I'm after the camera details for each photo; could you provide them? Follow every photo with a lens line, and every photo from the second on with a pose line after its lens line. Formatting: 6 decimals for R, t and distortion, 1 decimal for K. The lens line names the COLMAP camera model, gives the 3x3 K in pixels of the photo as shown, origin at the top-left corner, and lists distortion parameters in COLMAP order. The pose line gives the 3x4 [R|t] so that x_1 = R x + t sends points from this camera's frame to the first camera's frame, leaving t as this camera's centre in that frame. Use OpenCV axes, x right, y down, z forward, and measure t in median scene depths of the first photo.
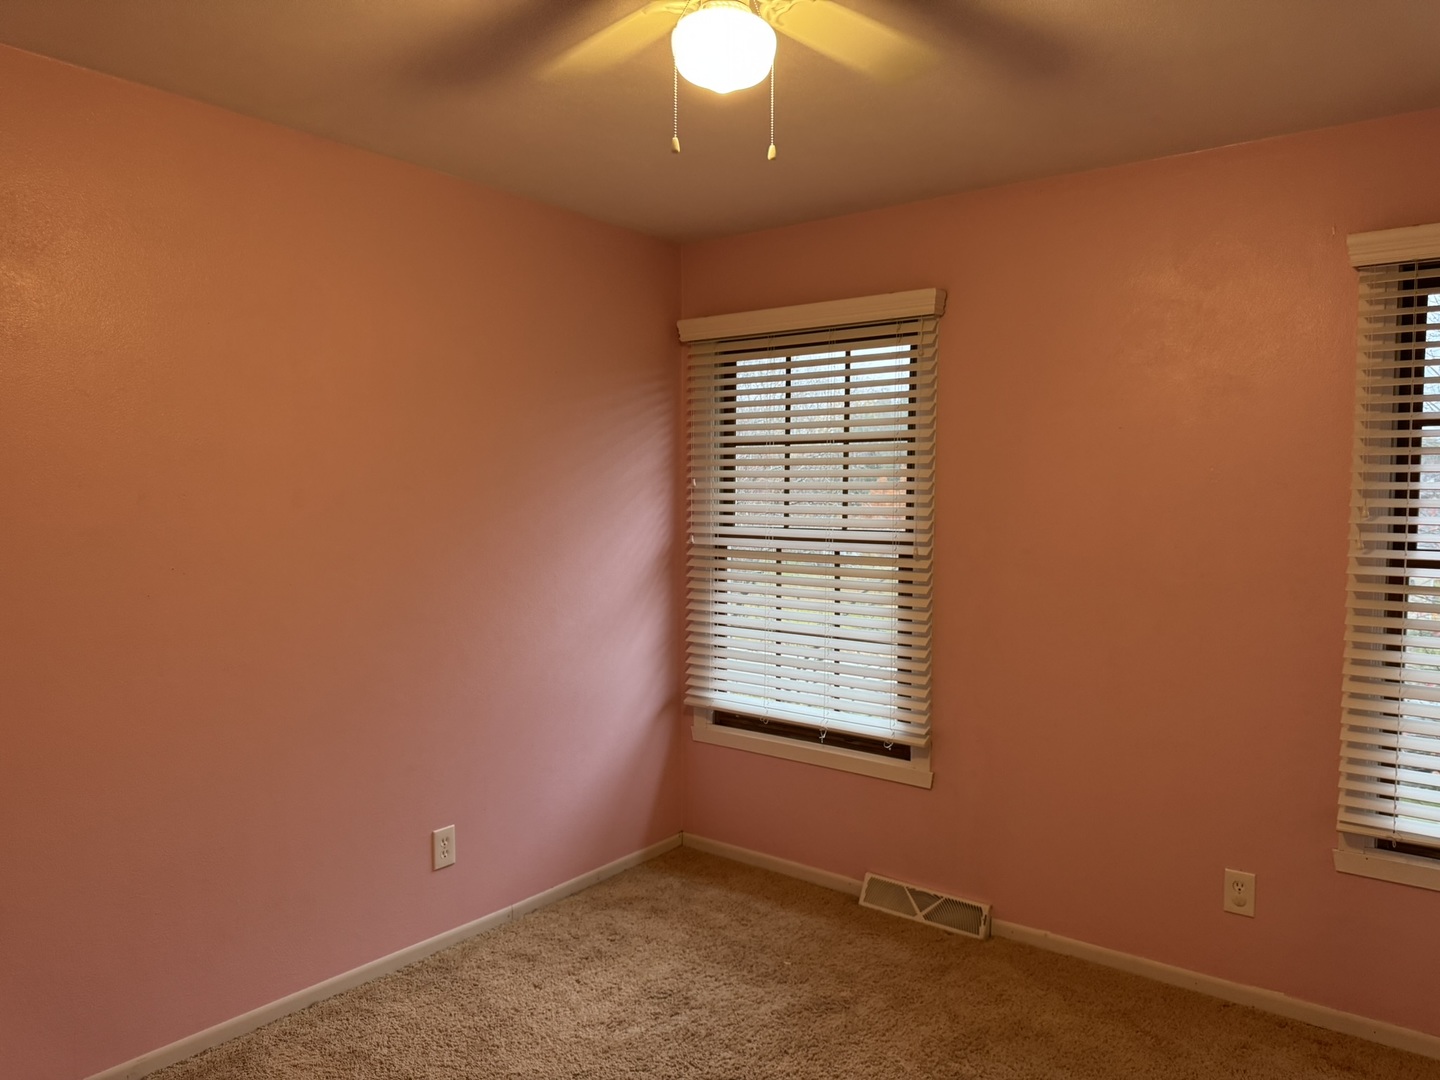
lens RADIAL K [[1011.1, 0, 727.0], [0, 1011.1, 540.4], [0, 0, 1]] dist [0.026631, -0.043862]
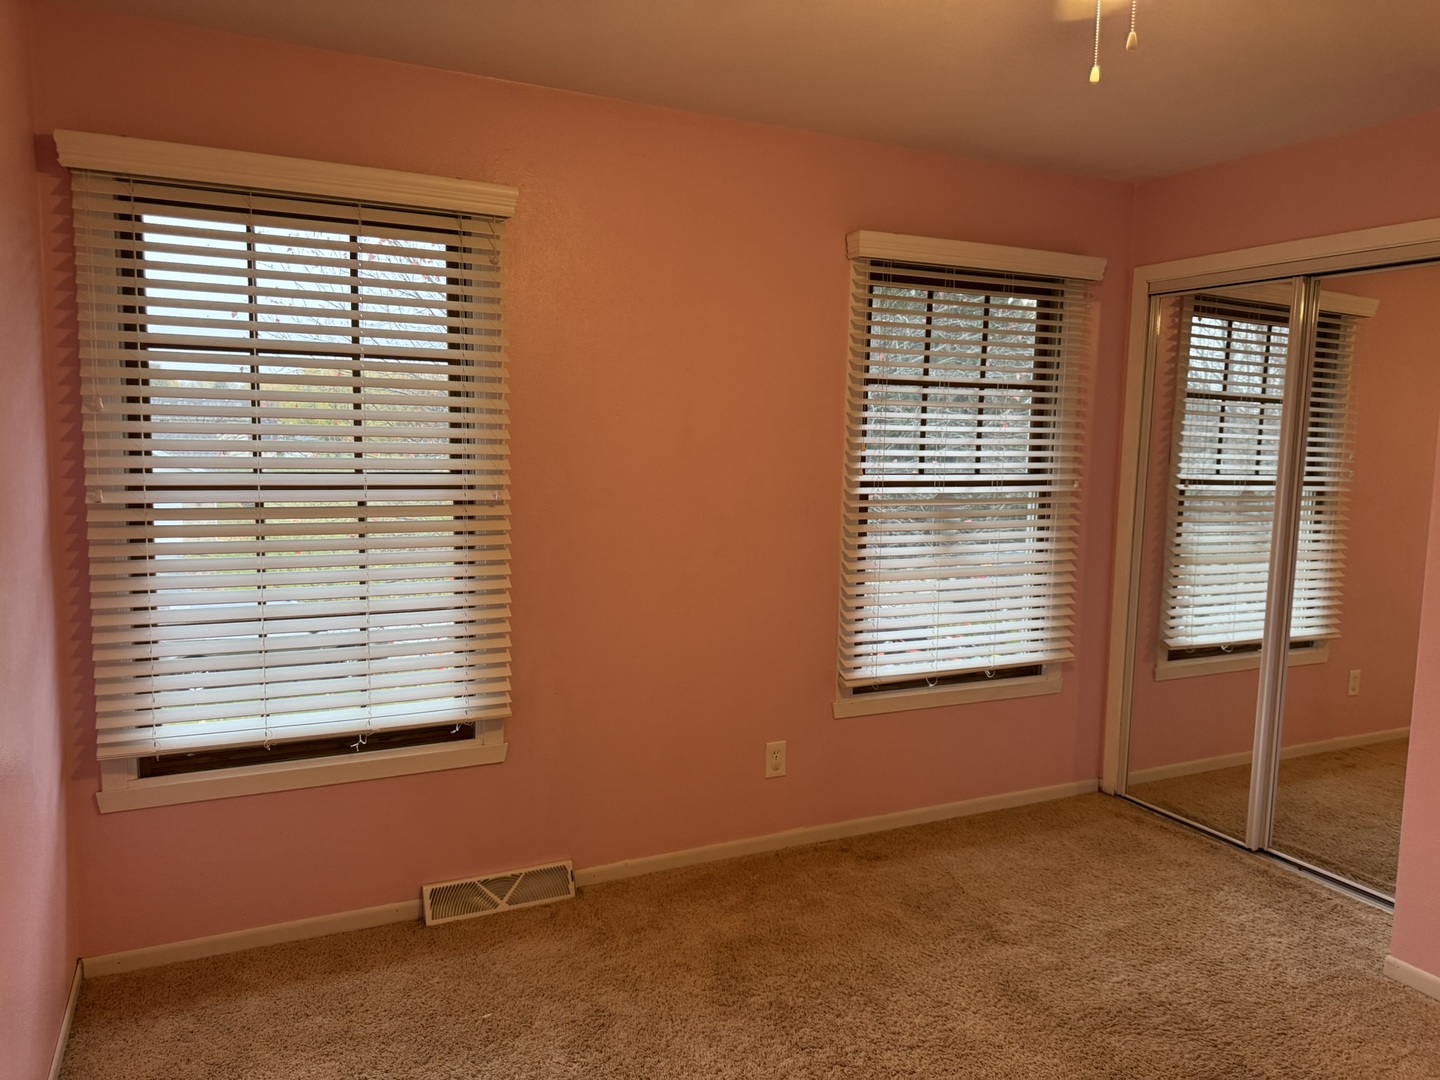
lens RADIAL K [[1011.1, 0, 729.0], [0, 1011.1, 541.2], [0, 0, 1]] dist [0.026631, -0.043862]
pose [[0.435460, -0.097239, 0.894941, -0.480246], [0.024782, 0.995067, 0.096059, -0.026988], [-0.899867, -0.019651, 0.435721, 0.431744]]
